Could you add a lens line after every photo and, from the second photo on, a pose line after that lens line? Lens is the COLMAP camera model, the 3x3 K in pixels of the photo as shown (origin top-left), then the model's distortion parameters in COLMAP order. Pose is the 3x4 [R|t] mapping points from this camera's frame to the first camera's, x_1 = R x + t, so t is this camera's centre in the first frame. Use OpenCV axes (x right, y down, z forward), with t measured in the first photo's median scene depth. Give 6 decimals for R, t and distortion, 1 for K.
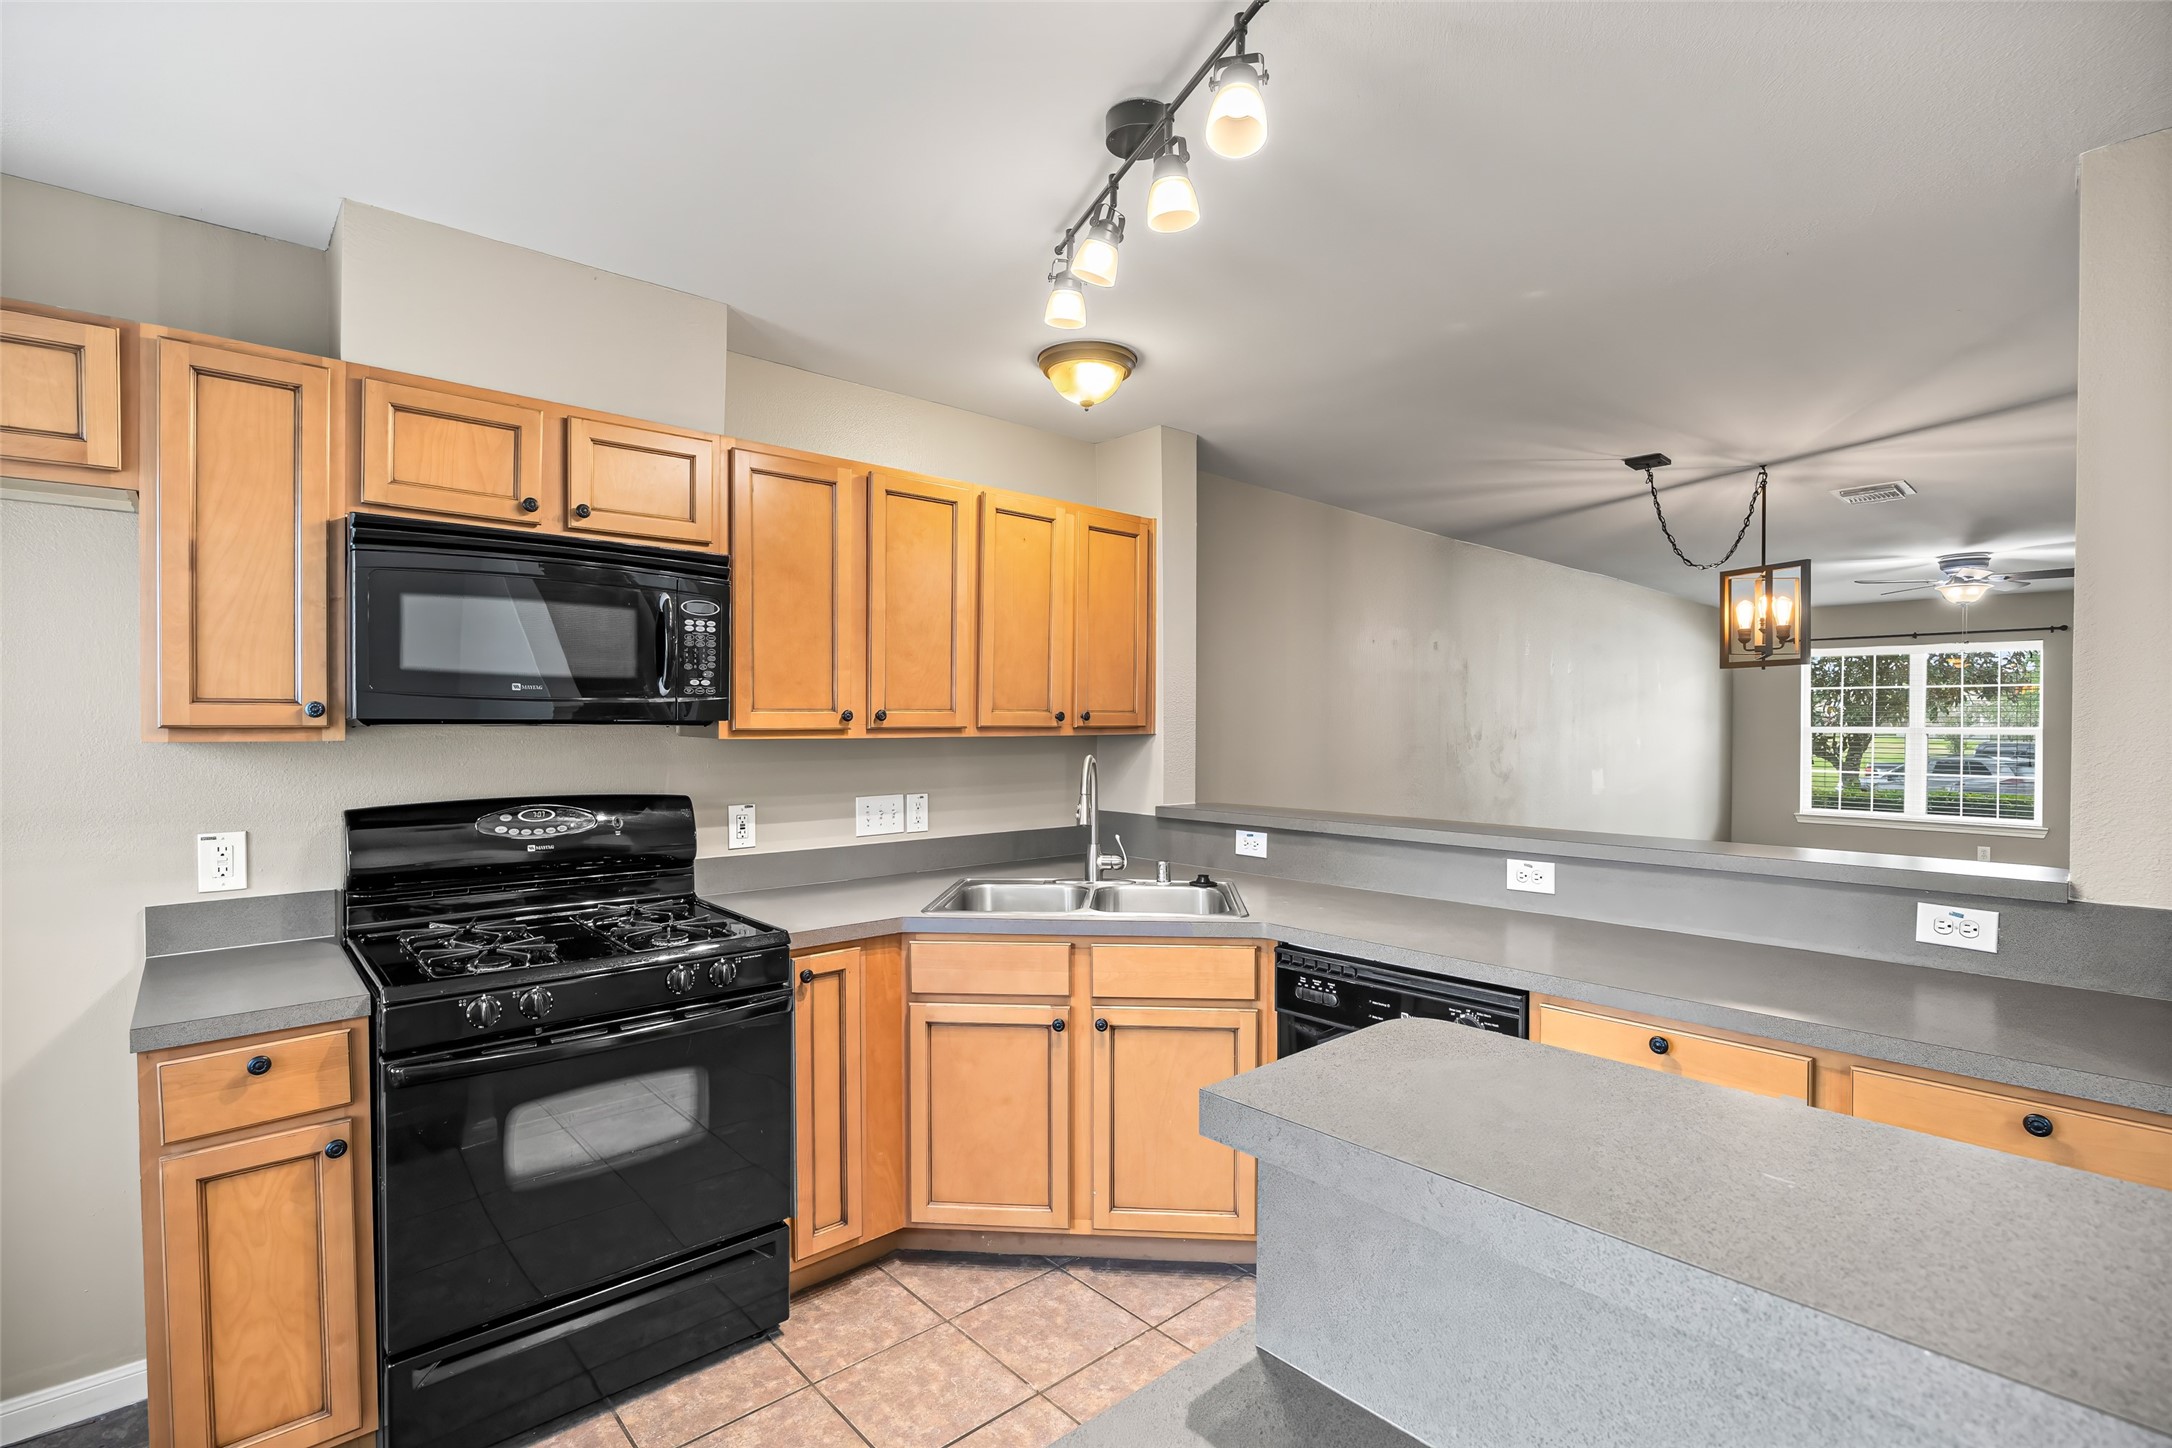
lens RADIAL K [[1002.9, 0, 1086.0], [0, 1002.9, 724.0], [0, 0, 1]] dist [-0.001301, -0.000083]
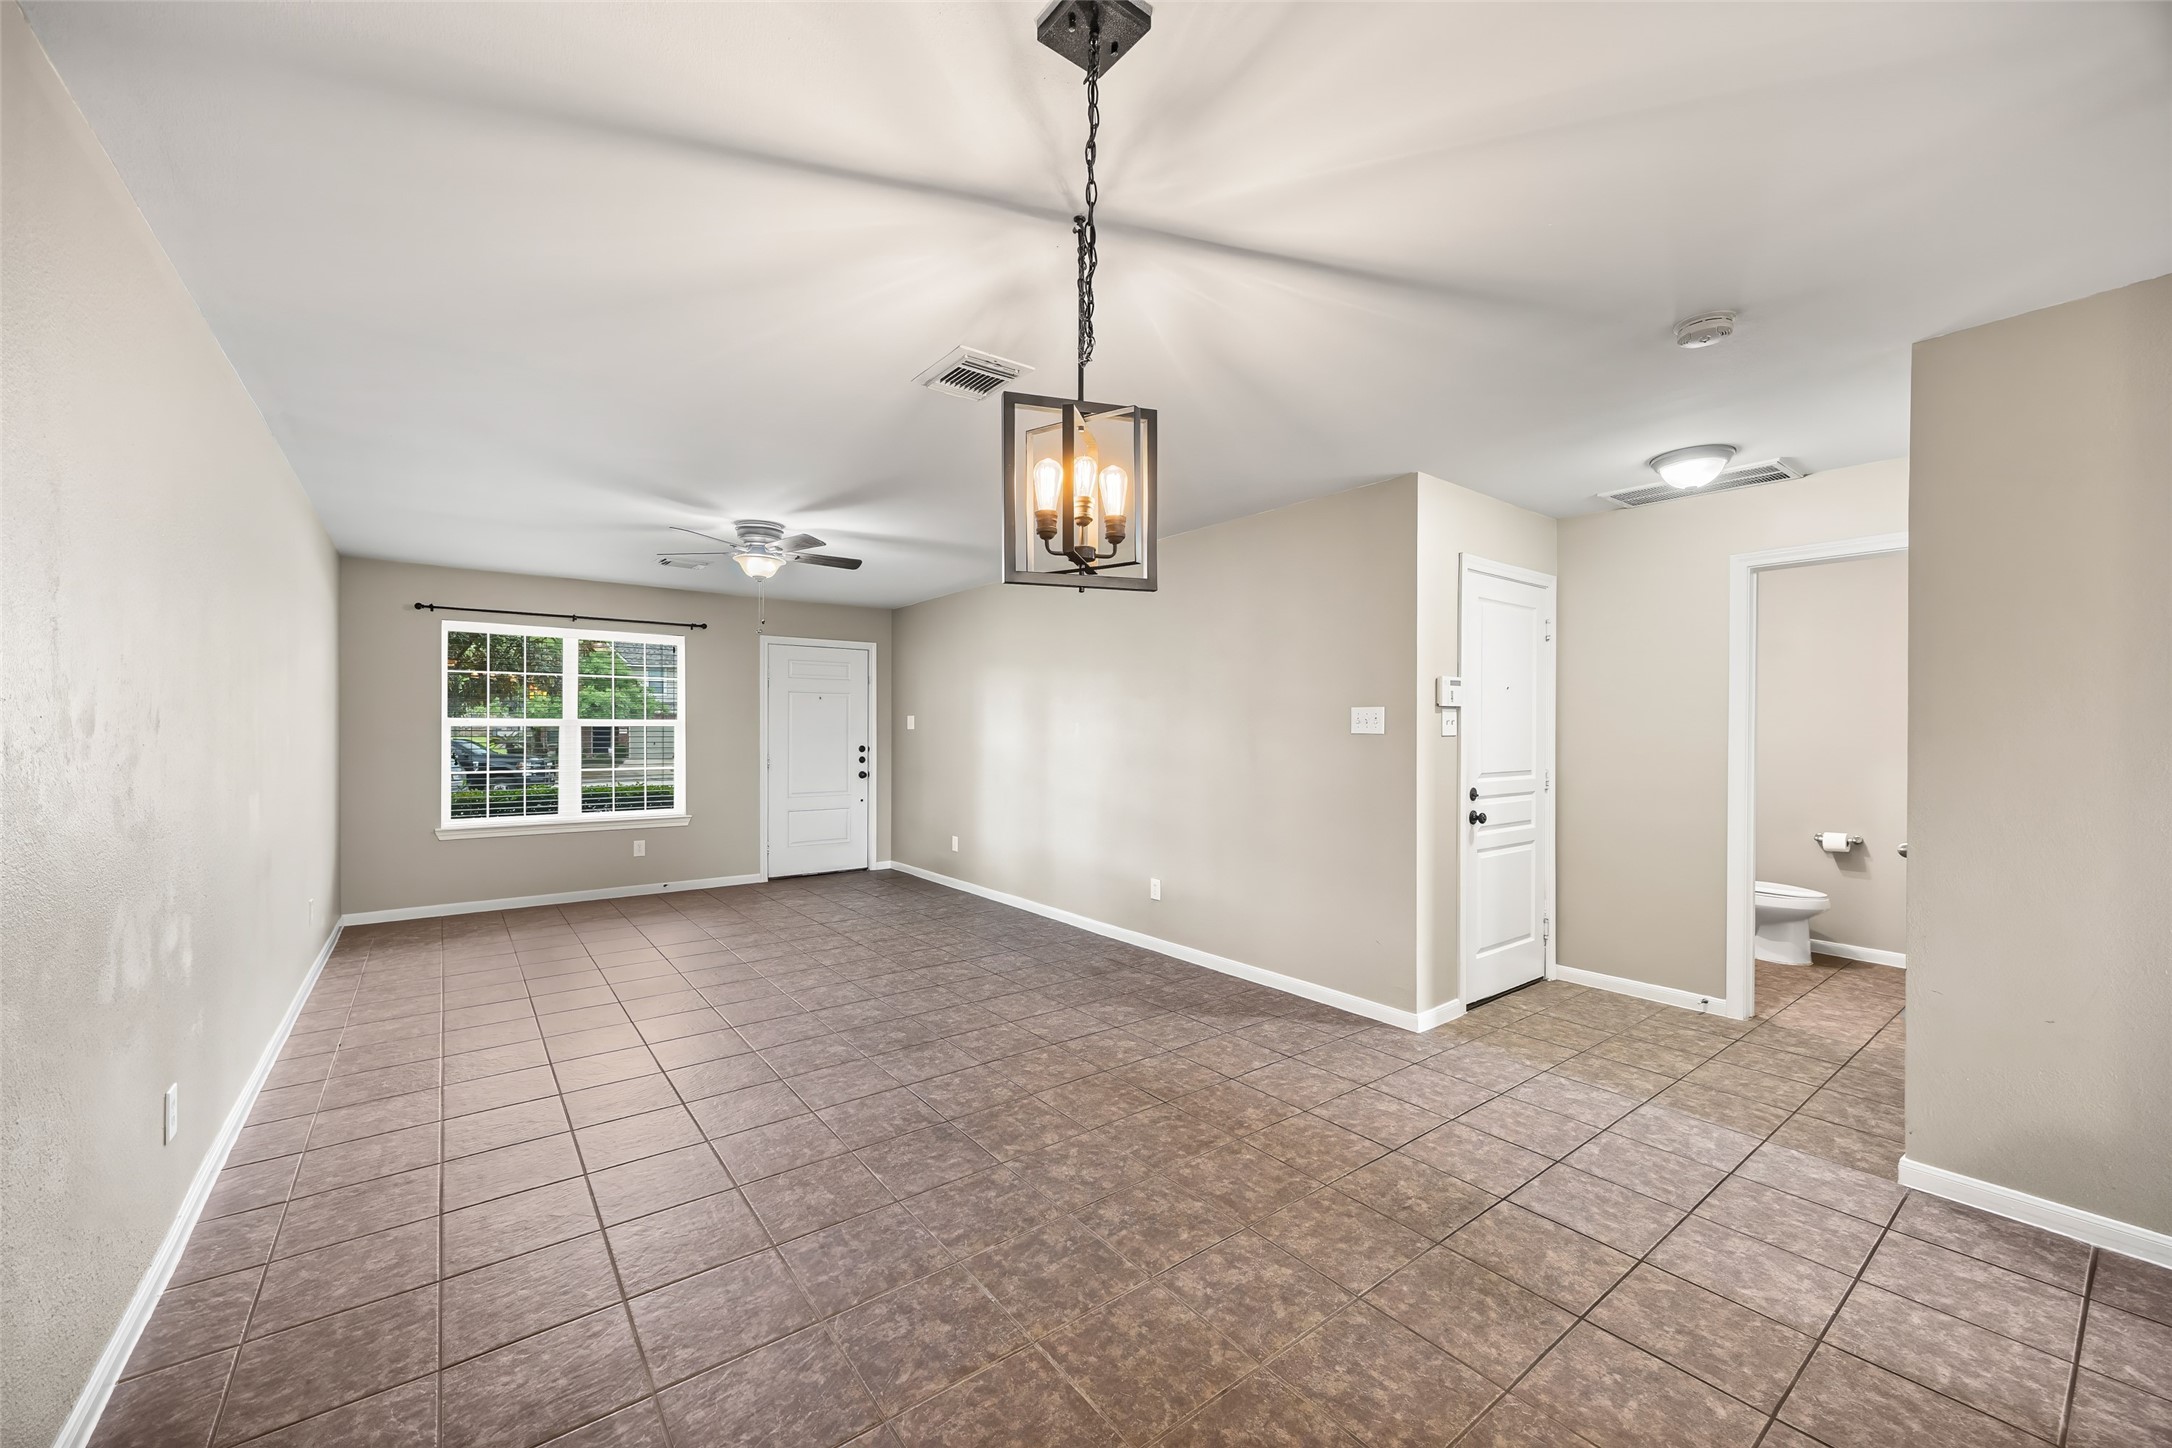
lens RADIAL K [[847.6, 0, 1086.0], [0, 847.6, 724.0], [0, 0, 1]] dist [-0.000408, -0.000013]
pose [[0.101559, 0.001814, 0.994828, 0.117813], [-0.000532, 0.999998, -0.001769, 0.009804], [-0.994829, -0.000350, 0.101560, 0.493637]]
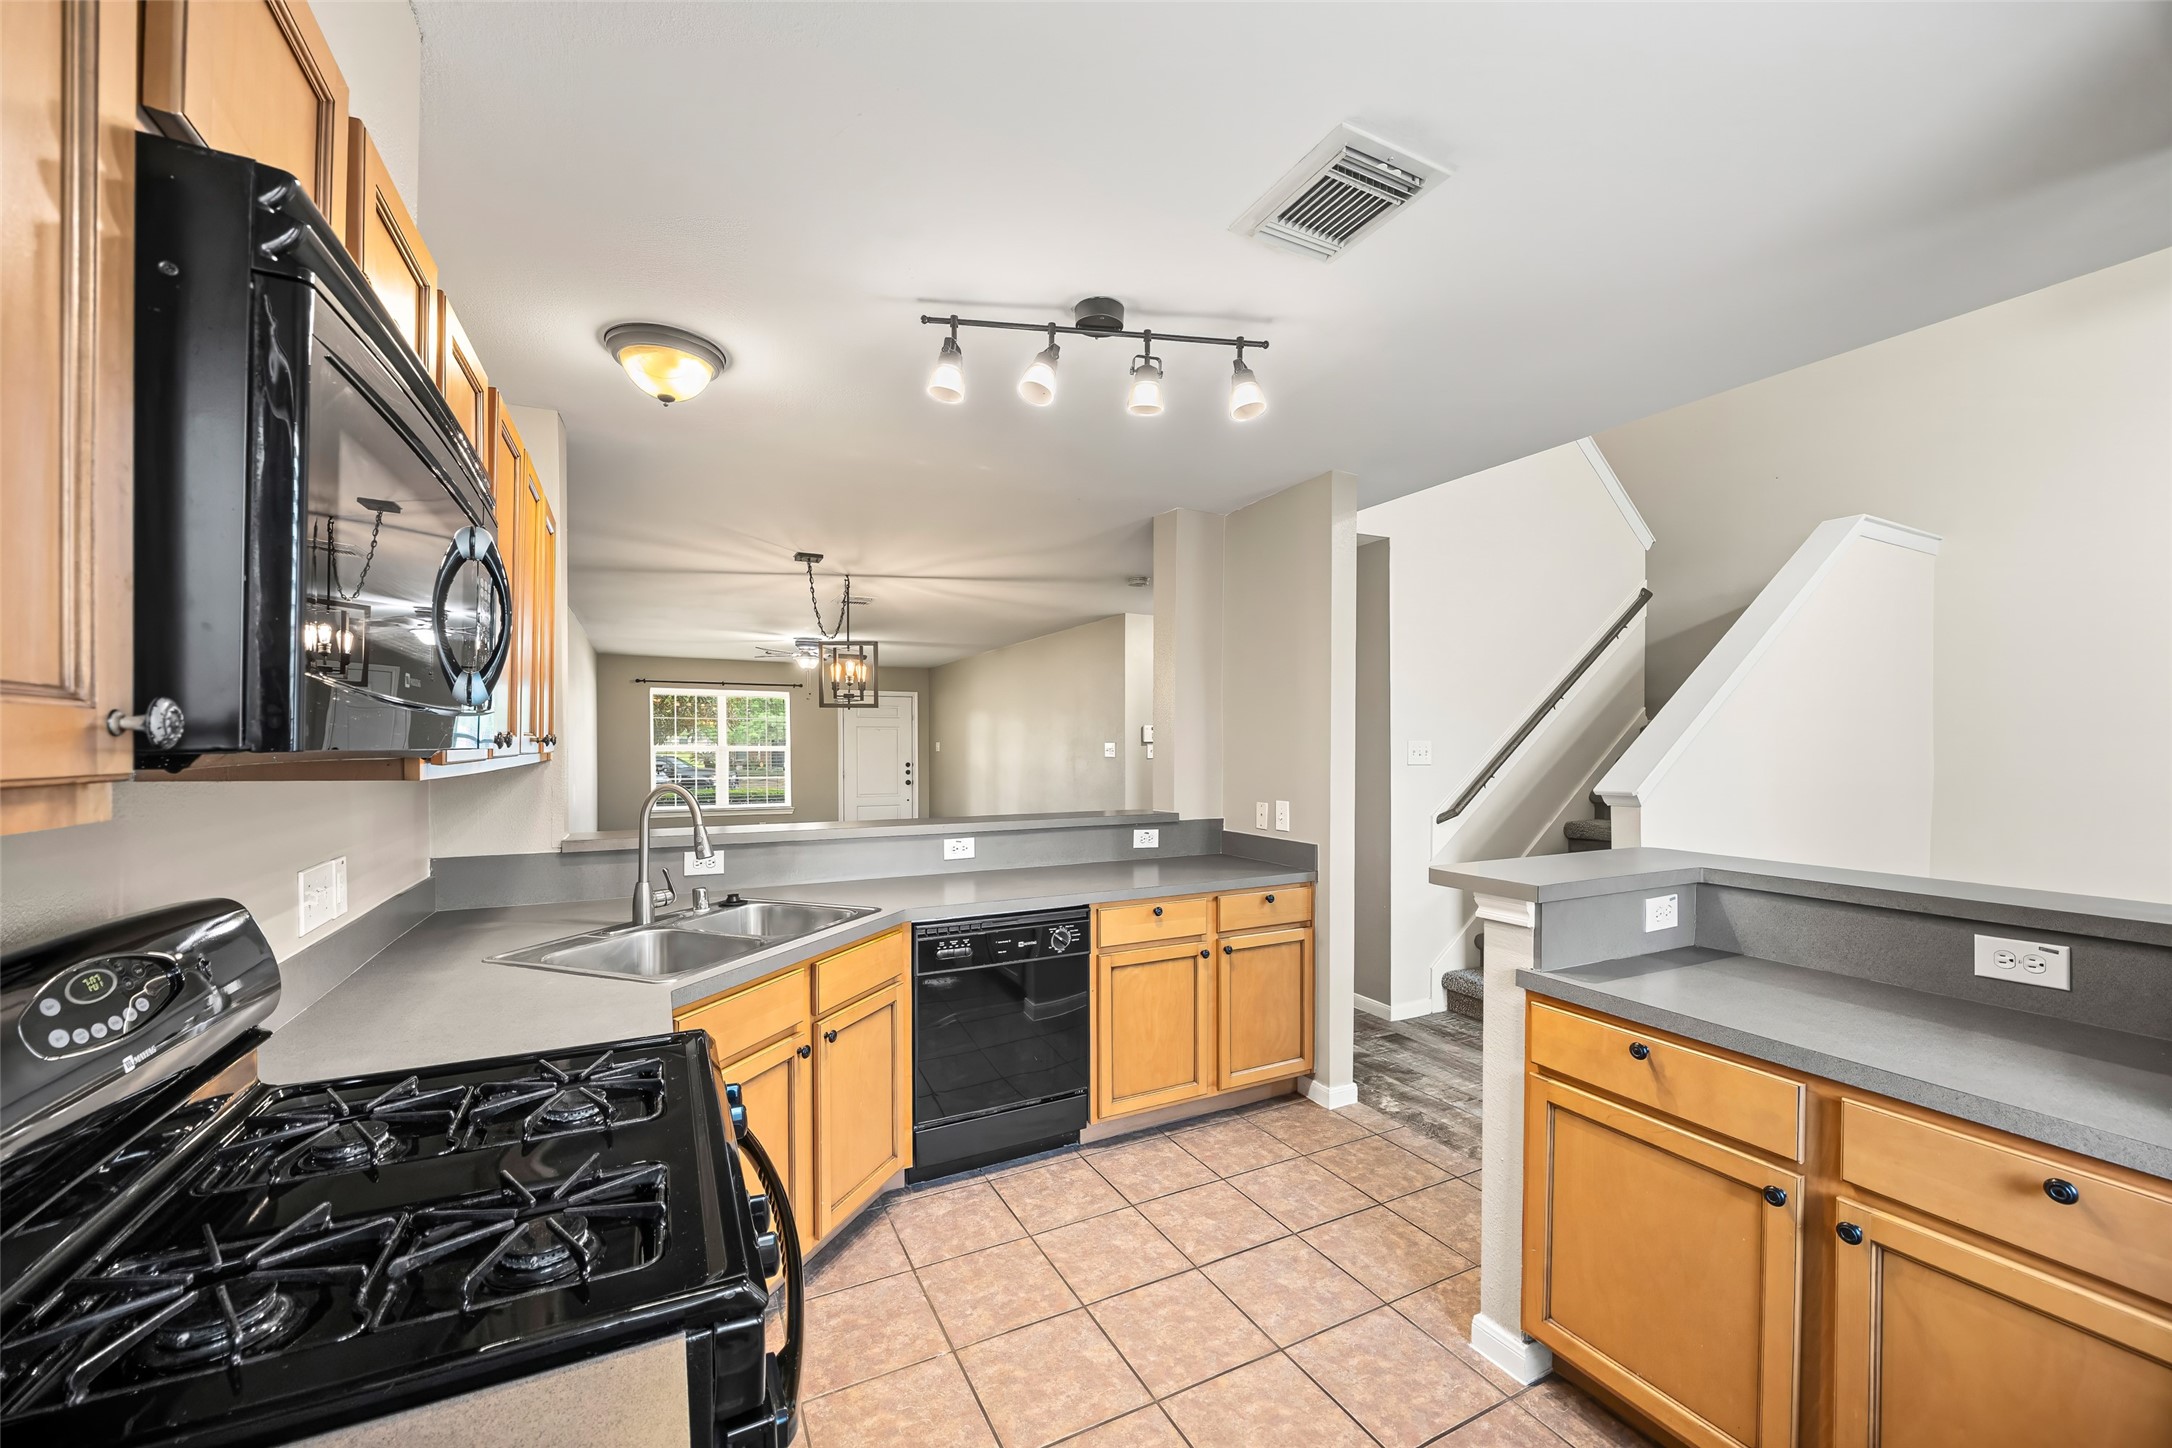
lens RADIAL K [[846.3, 0, 1077.3], [0, 846.3, 751.0], [0, 0, 1]] dist [-0.000188, -0.000013]
pose [[0.278522, -0.011363, 0.960363, -0.242357], [0.002269, 0.999935, 0.011173, -0.002266], [-0.960427, -0.000933, 0.278530, 0.162846]]
